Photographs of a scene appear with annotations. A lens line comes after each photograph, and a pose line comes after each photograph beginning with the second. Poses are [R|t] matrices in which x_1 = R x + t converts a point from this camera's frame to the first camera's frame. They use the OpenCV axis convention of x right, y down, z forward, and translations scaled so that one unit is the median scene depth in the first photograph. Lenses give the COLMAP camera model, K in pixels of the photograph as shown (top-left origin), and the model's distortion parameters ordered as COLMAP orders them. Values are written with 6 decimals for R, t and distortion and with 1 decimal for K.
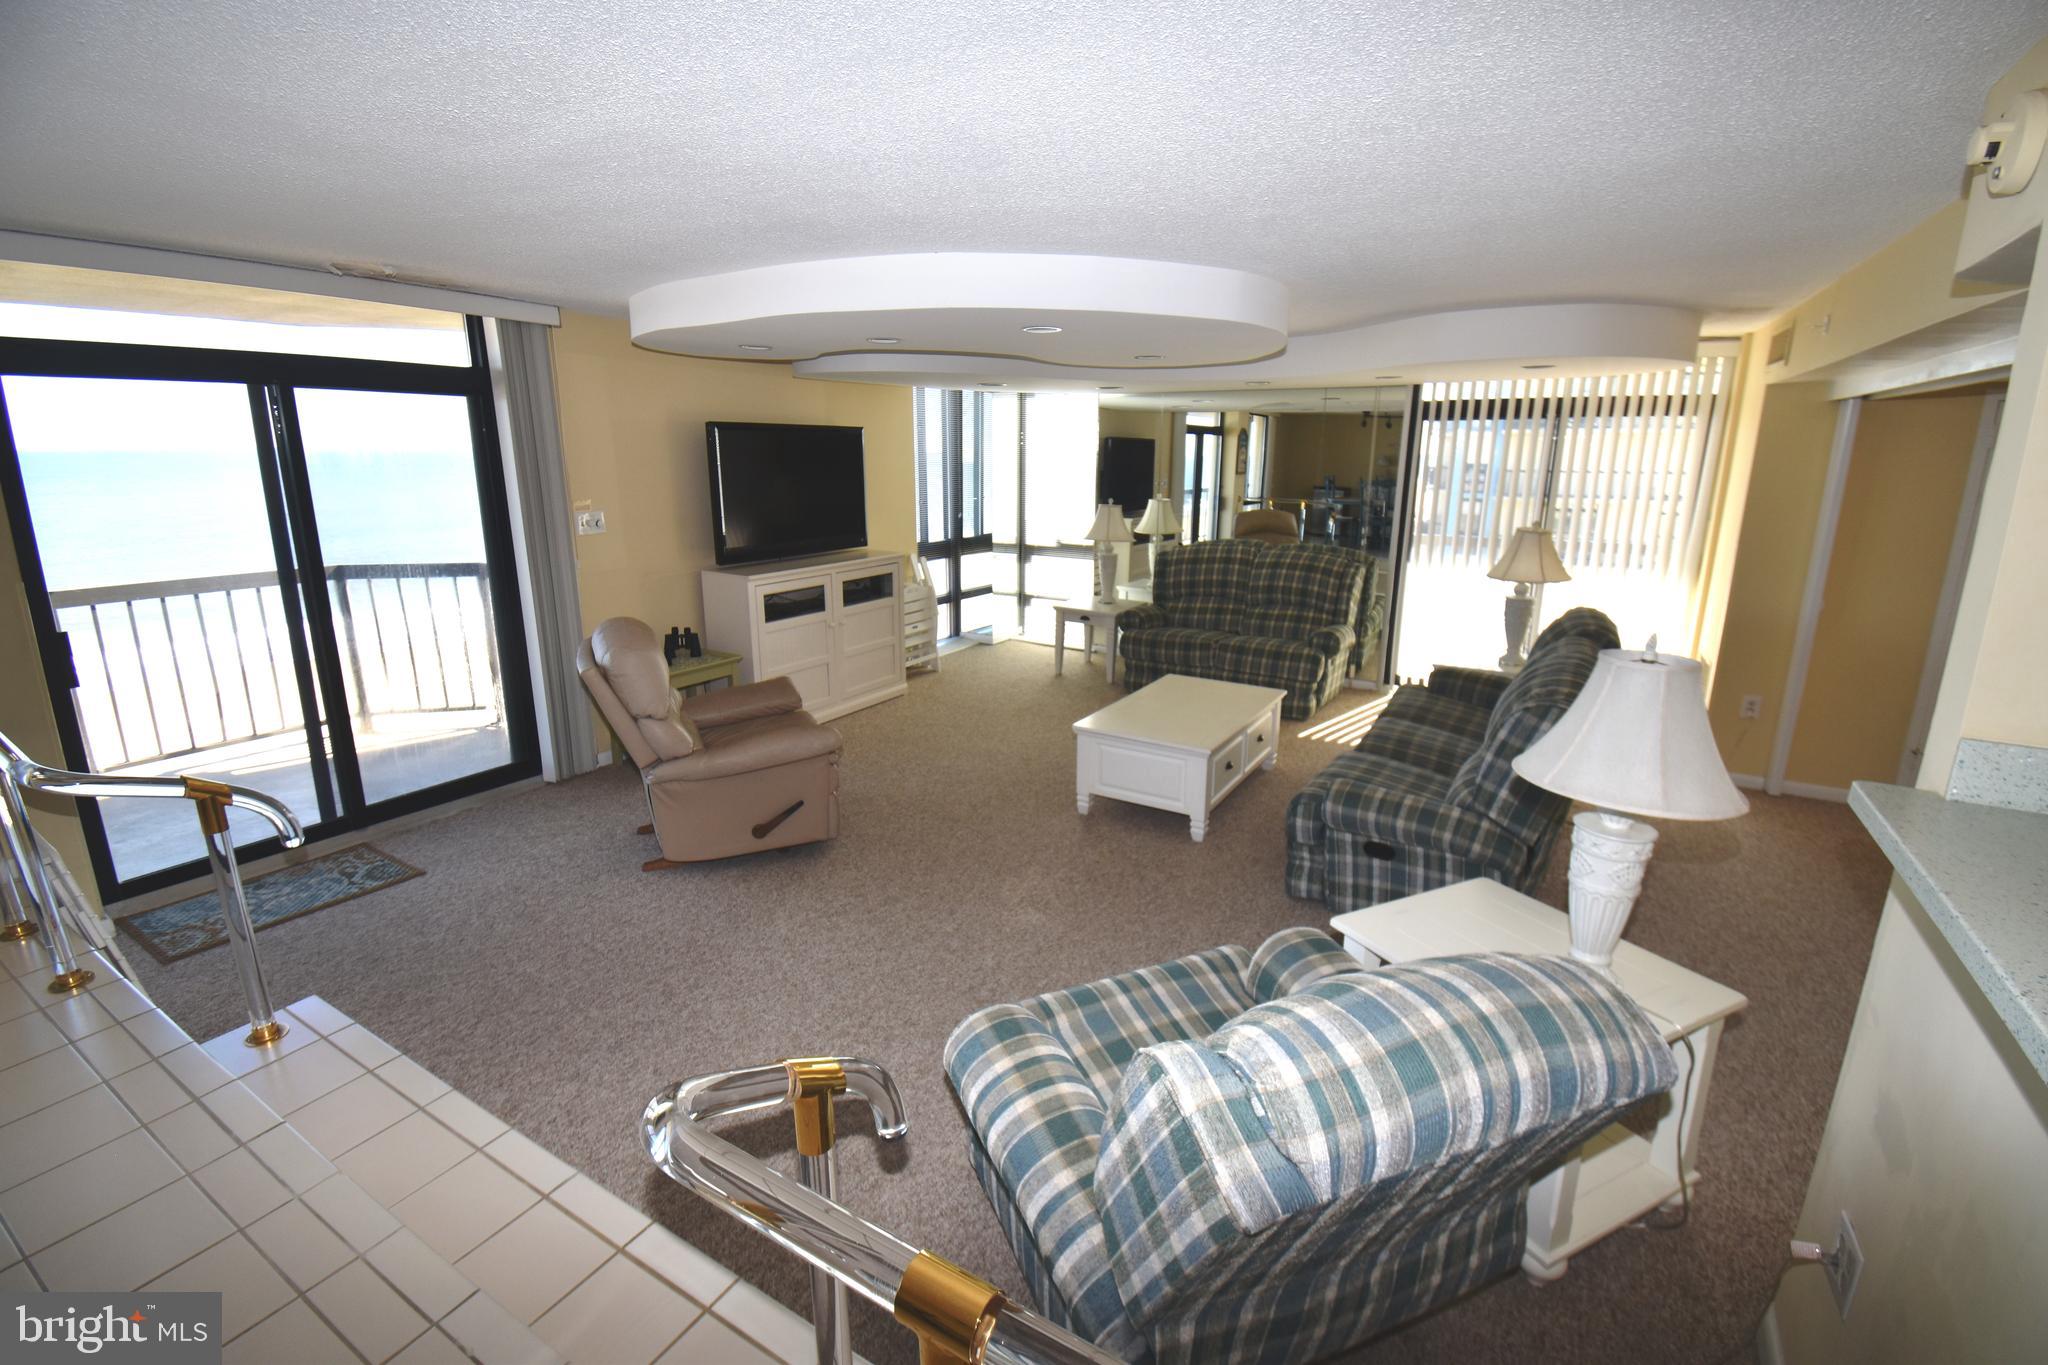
lens RADIAL K [[897.3, 0, 1027.9], [0, 897.3, 669.1], [0, 0, 1]] dist [0.037465, -0.047244]
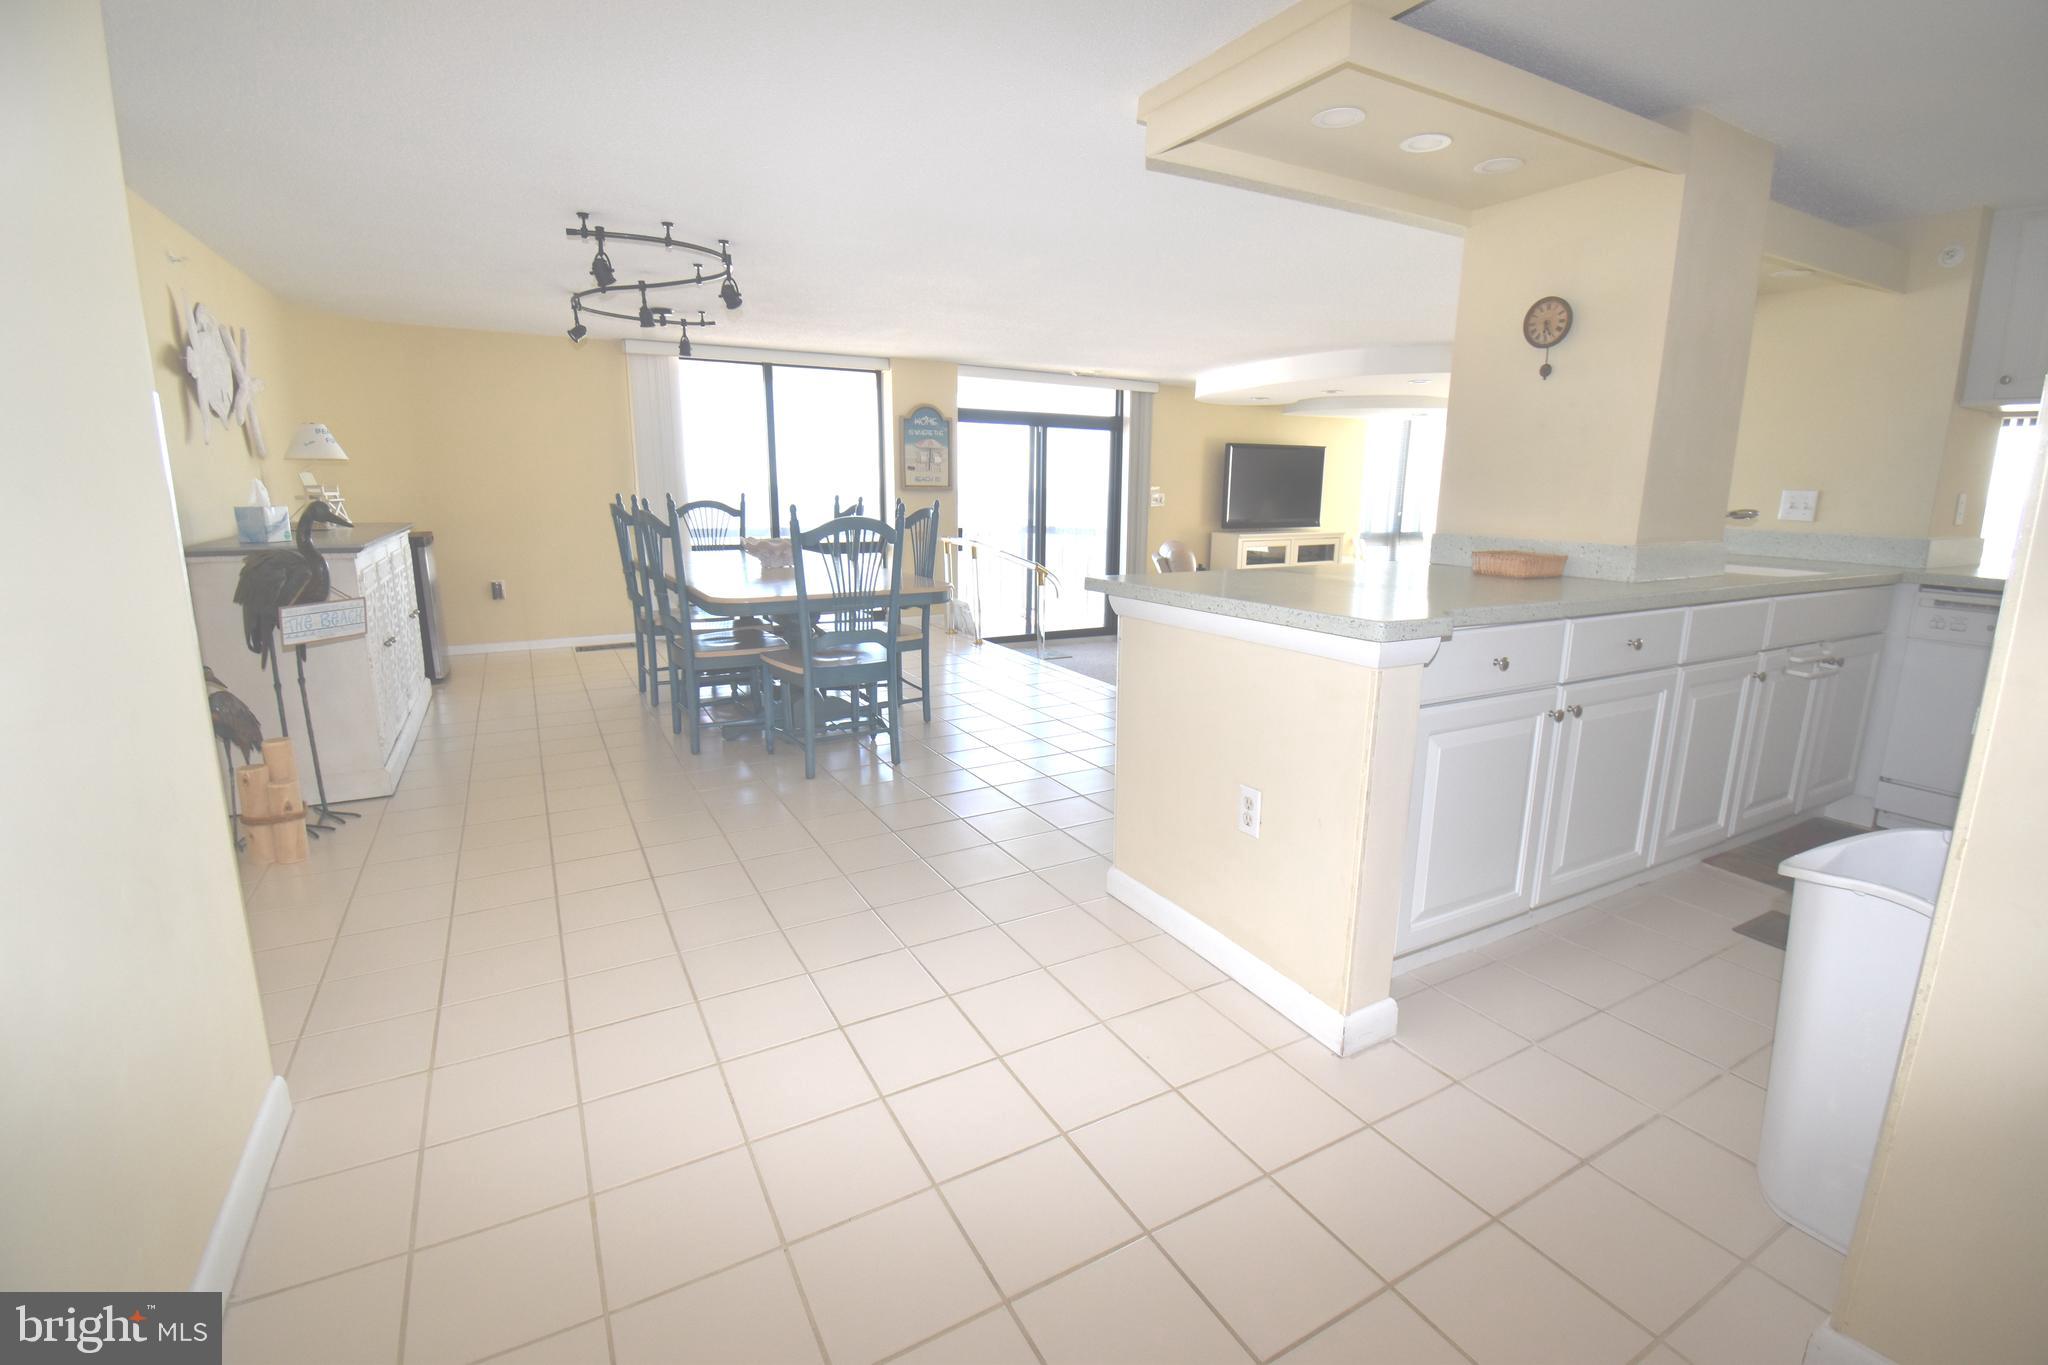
lens RADIAL K [[895.8, 0, 1028.9], [0, 895.8, 670.3], [0, 0, 1]] dist [0.015282, -0.023750]
pose [[0.865574, 0.102274, -0.490225, 0.157852], [-0.122151, 0.992474, -0.008621, 0.172539], [0.485654, 0.067344, 0.871553, -0.511030]]
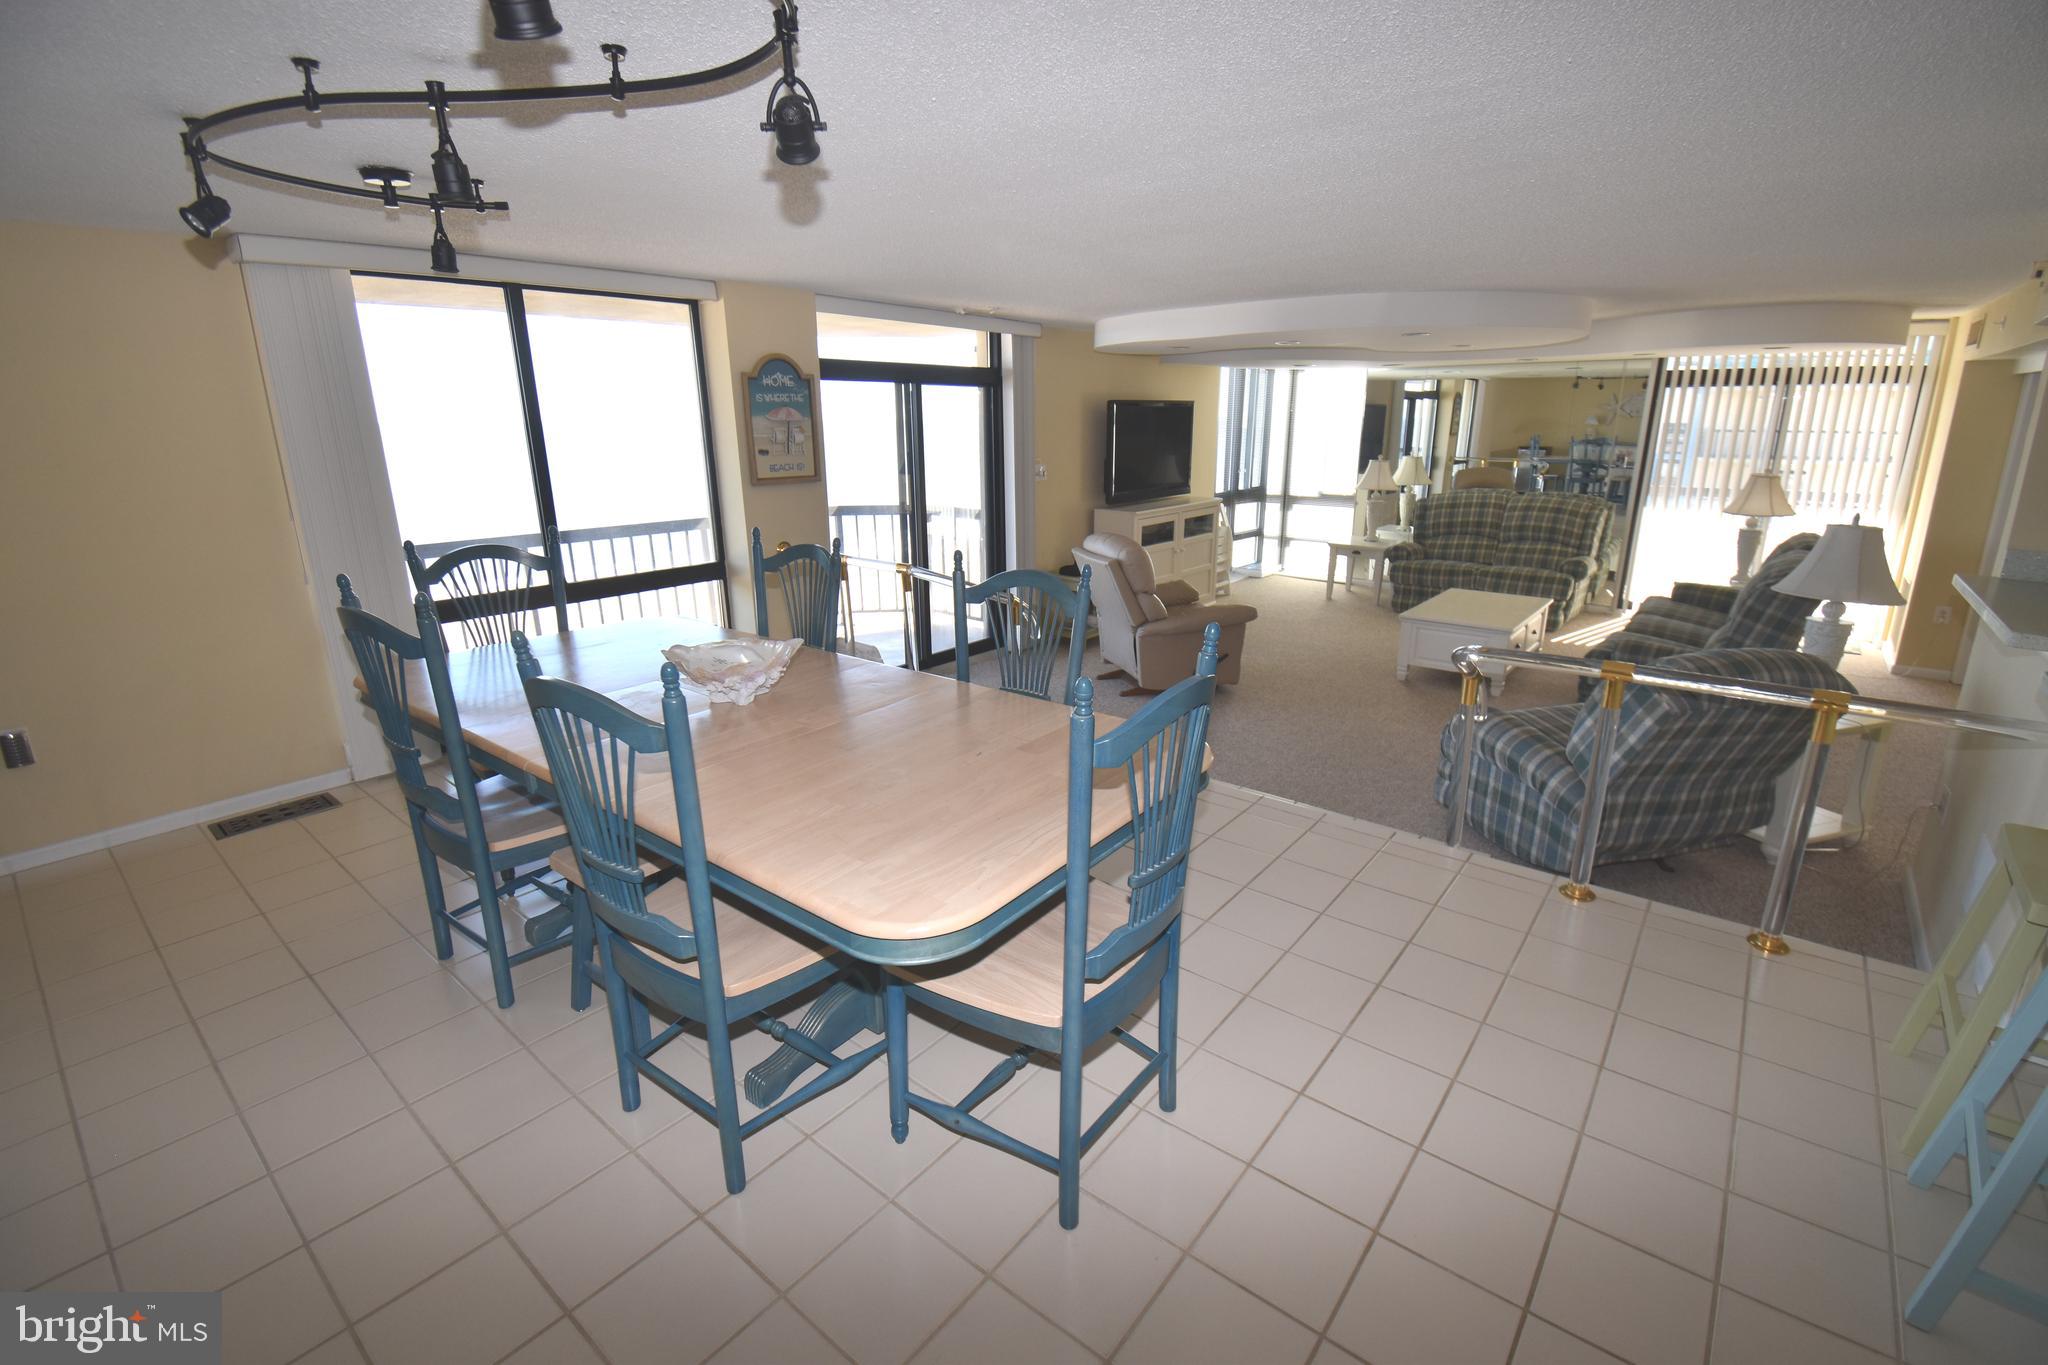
lens RADIAL K [[895.8, 0, 1028.9], [0, 895.8, 670.3], [0, 0, 1]] dist [0.015282, -0.023750]
pose [[0.988495, 0.026088, -0.148985, -0.219888], [-0.020524, 0.999038, 0.038760, 0.075814], [0.149852, -0.035256, 0.988080, -0.332321]]
